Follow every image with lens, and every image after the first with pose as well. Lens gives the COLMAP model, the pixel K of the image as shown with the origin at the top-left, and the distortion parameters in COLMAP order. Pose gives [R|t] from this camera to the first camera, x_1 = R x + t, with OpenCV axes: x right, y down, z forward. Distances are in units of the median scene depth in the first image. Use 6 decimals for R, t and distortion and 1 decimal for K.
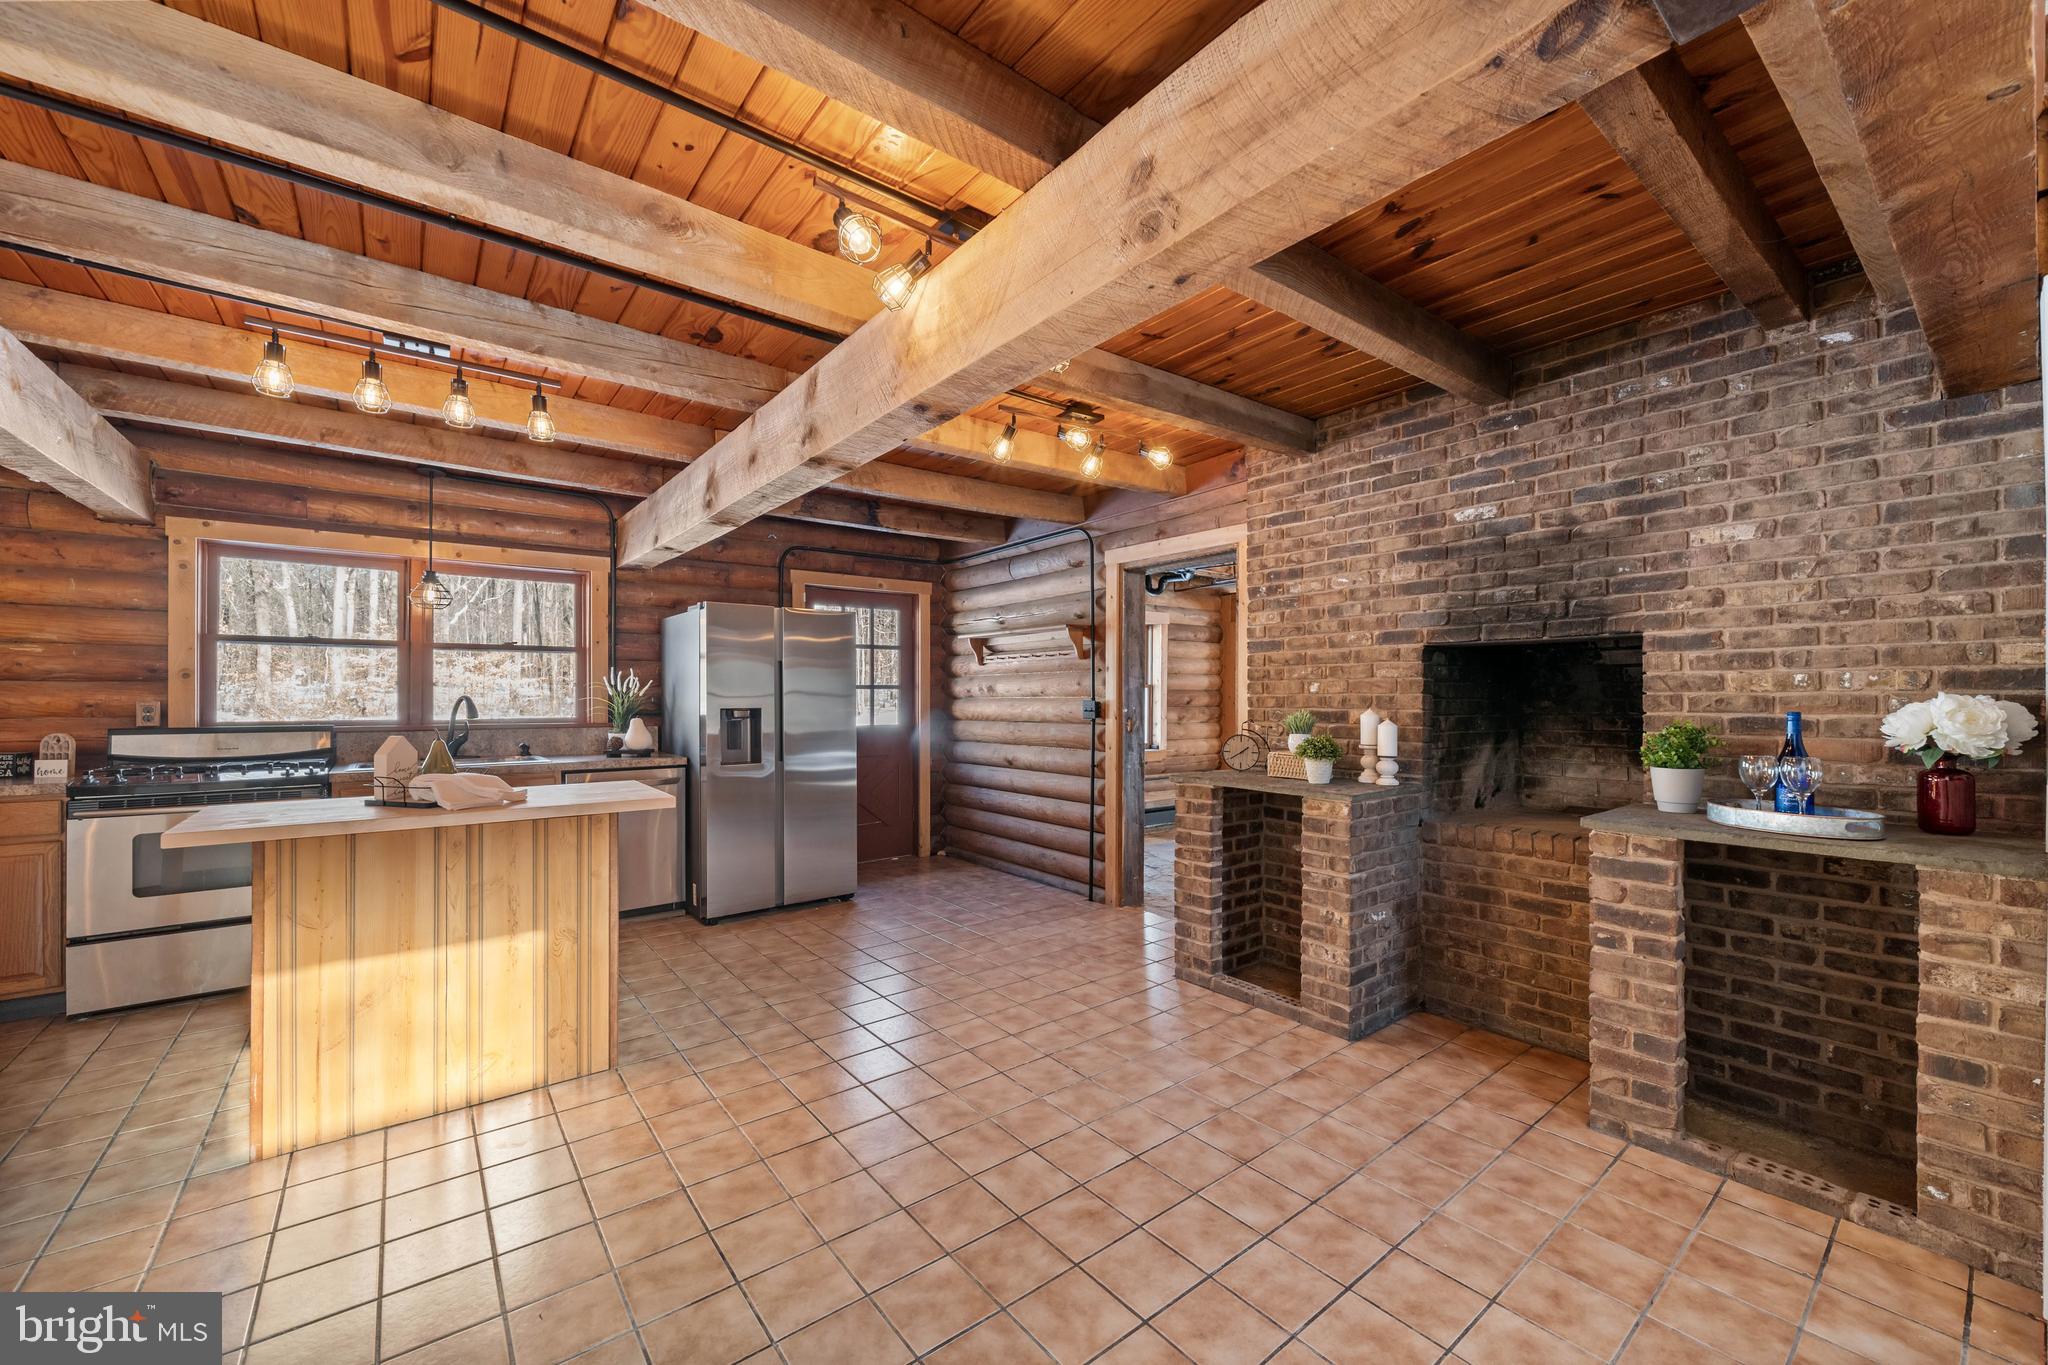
lens RADIAL K [[789.0, 0, 1020.1], [0, 789.0, 693.2], [0, 0, 1]] dist [0.000030, -0.000544]
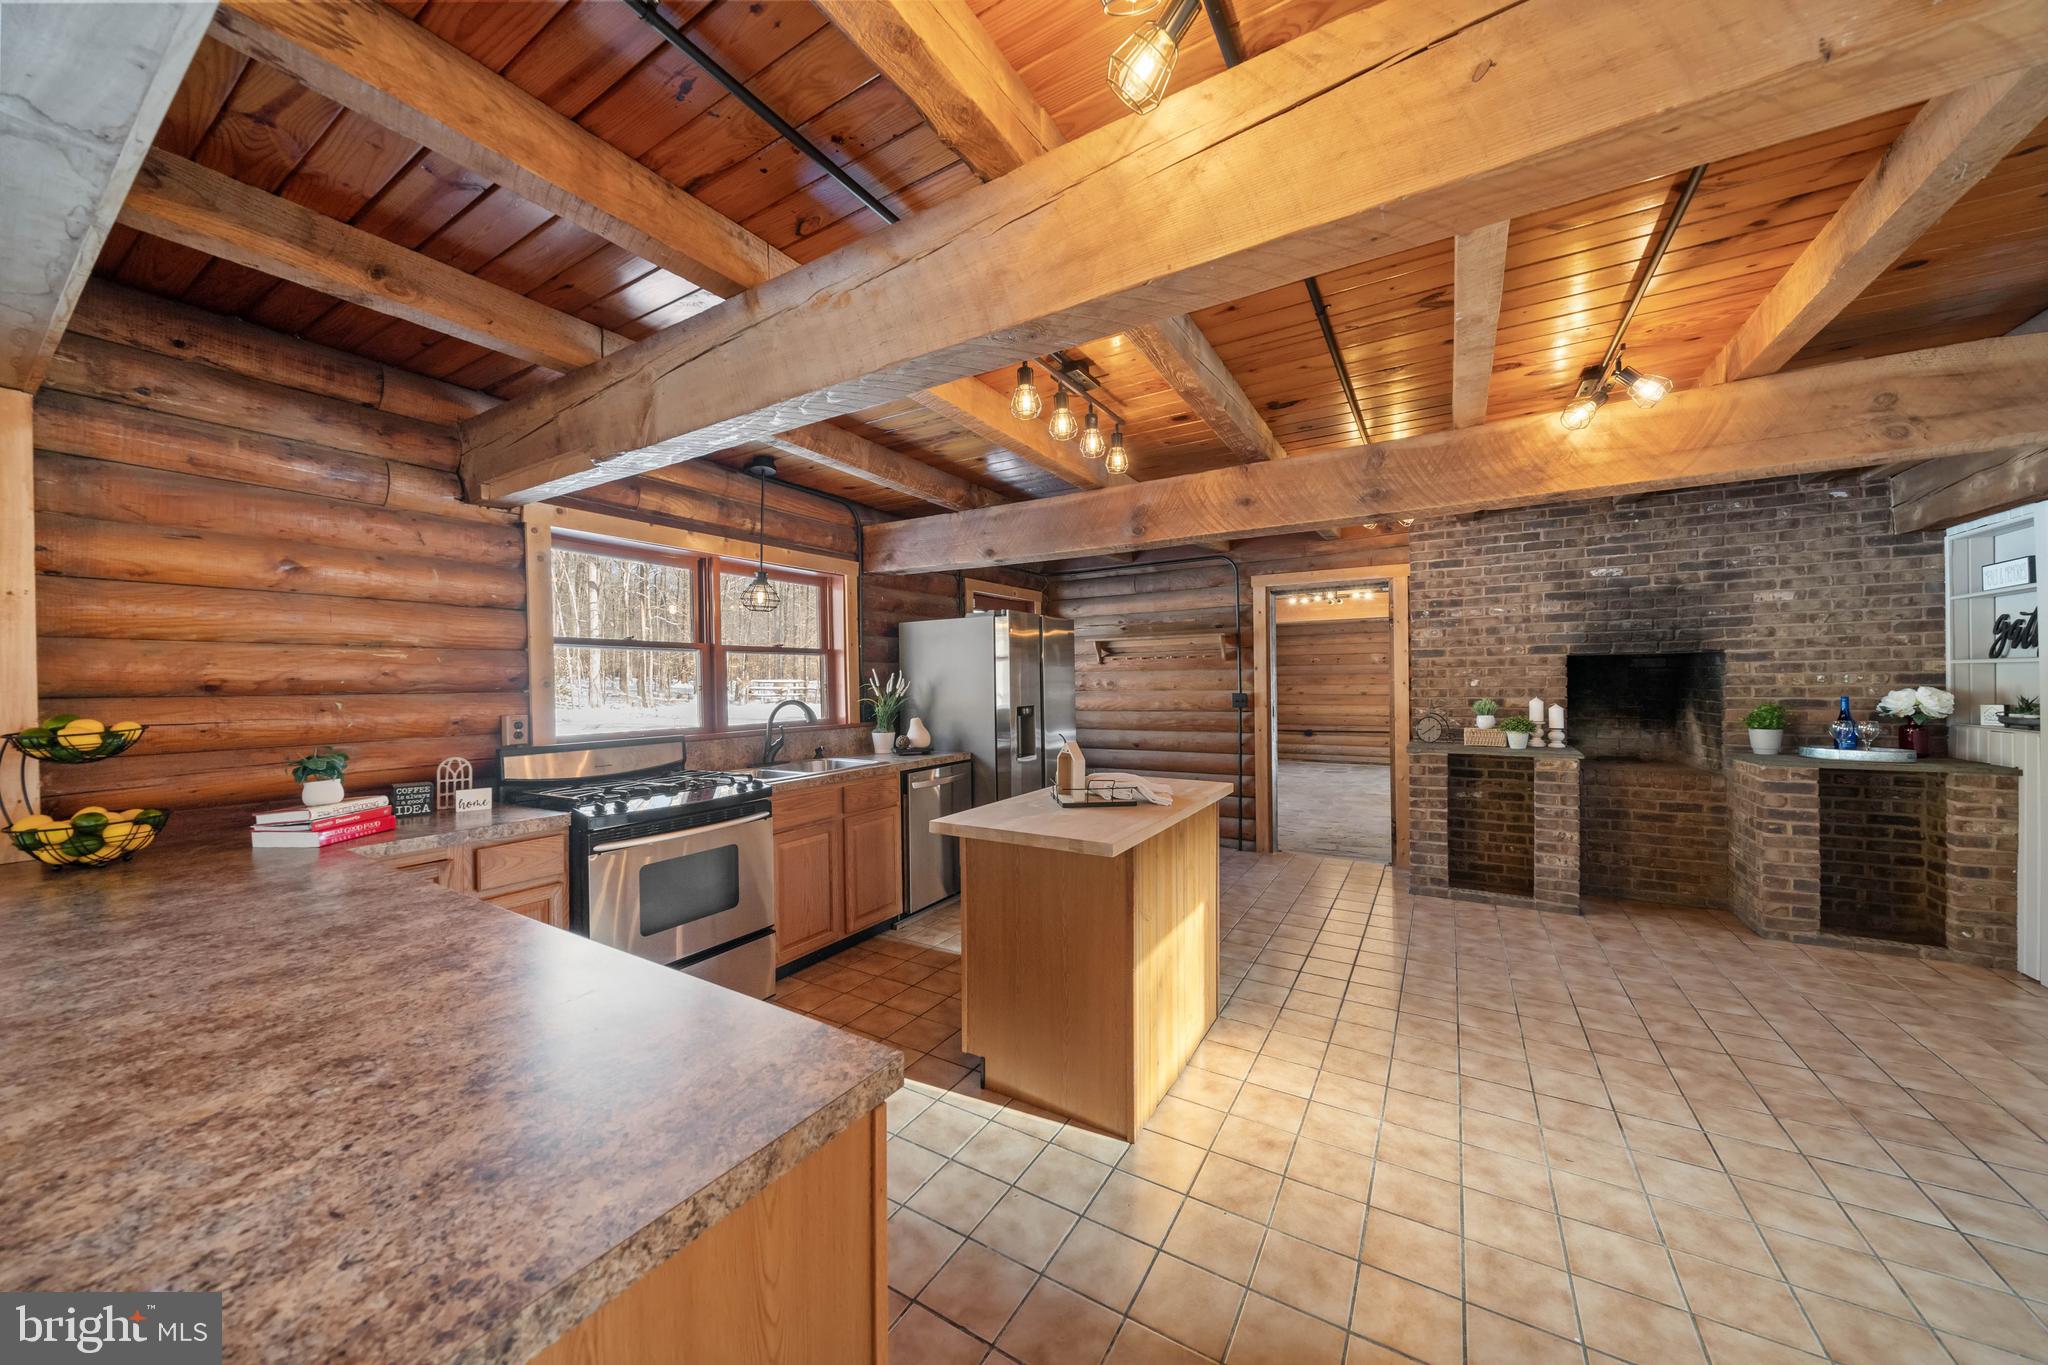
lens RADIAL K [[704.6, 0, 1024.6], [0, 704.6, 680.7], [0, 0, 1]] dist [-0.002278, -0.000014]
pose [[0.934137, -0.010792, 0.356751, -1.126114], [0.010537, 0.999941, 0.002660, -0.030560], [-0.356759, 0.001275, 0.934196, 0.117419]]
